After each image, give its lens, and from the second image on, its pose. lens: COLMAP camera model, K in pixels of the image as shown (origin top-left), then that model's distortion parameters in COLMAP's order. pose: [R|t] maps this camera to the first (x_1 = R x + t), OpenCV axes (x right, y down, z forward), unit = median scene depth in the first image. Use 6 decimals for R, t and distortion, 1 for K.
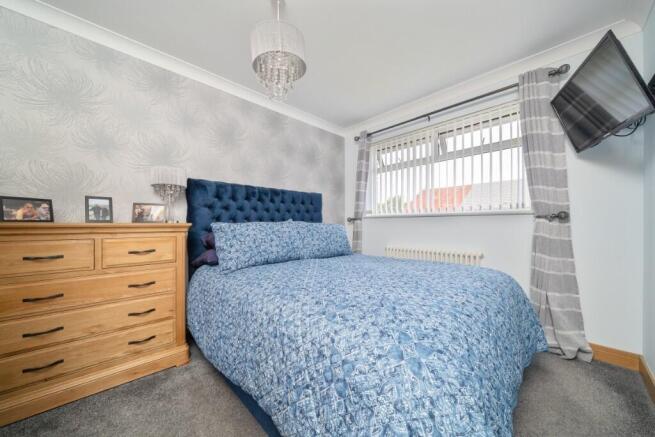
lens RADIAL K [[234.9, 0, 327.8], [0, 234.9, 226.5], [0, 0, 1]] dist [-0.000684, 0.000054]
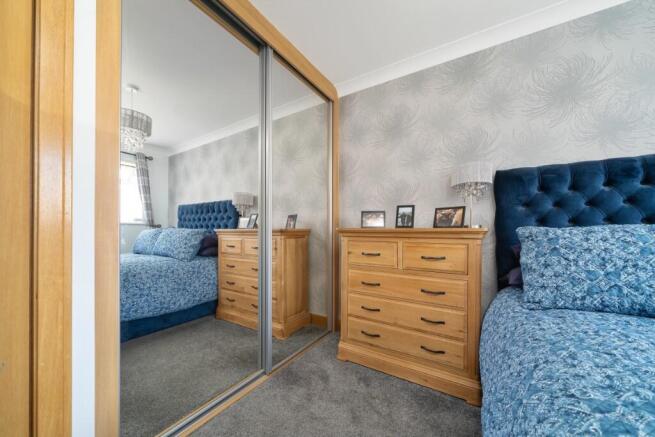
lens RADIAL K [[234.9, 0, 327.8], [0, 234.9, 226.5], [0, 0, 1]] dist [-0.000684, 0.000054]
pose [[0.247726, -0.010006, -0.968778, 0.037064], [-0.005377, 0.999917, -0.011702, -0.007273], [0.968815, 0.008108, 0.247652, 0.311685]]
